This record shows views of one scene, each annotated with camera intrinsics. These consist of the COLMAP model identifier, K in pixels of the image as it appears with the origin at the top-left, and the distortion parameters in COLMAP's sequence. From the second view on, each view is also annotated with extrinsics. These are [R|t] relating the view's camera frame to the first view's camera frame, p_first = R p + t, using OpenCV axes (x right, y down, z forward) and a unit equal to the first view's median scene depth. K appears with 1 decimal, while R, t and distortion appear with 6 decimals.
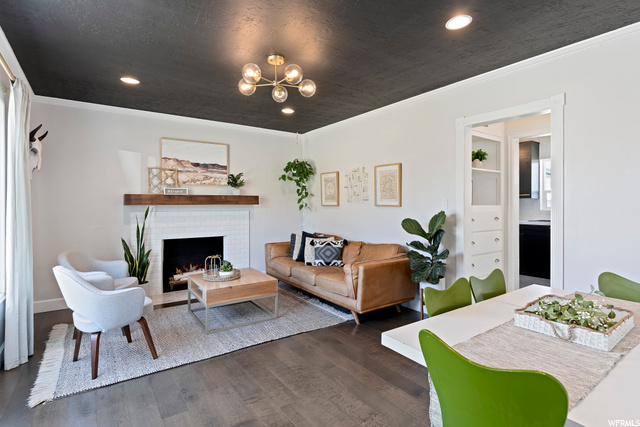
lens RADIAL K [[322.8, 0, 321.4], [0, 322.8, 204.2], [0, 0, 1]] dist [-0.001928, -0.000302]
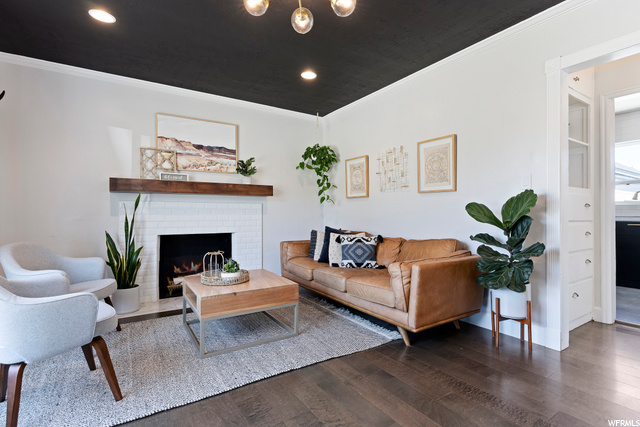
lens RADIAL K [[308.4, 0, 320.0], [0, 308.4, 213.5], [0, 0, 1]] dist [0.000811, 0.000191]
pose [[0.999175, -0.000352, -0.040601, -0.046262], [0.000249, 0.999997, -0.002555, 0.060566], [0.040602, 0.002543, 0.999172, 0.239436]]
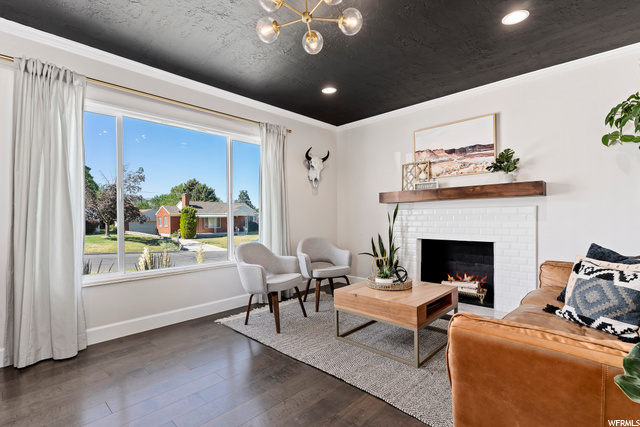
lens RADIAL K [[304.6, 0, 319.5], [0, 304.6, 217.6], [0, 0, 1]] dist [0.000635, 0.000206]
pose [[0.193400, 0.001774, -0.981118, 0.351580], [0.008572, 0.999957, 0.003498, 0.046108], [0.981083, -0.009087, 0.193376, 0.591798]]
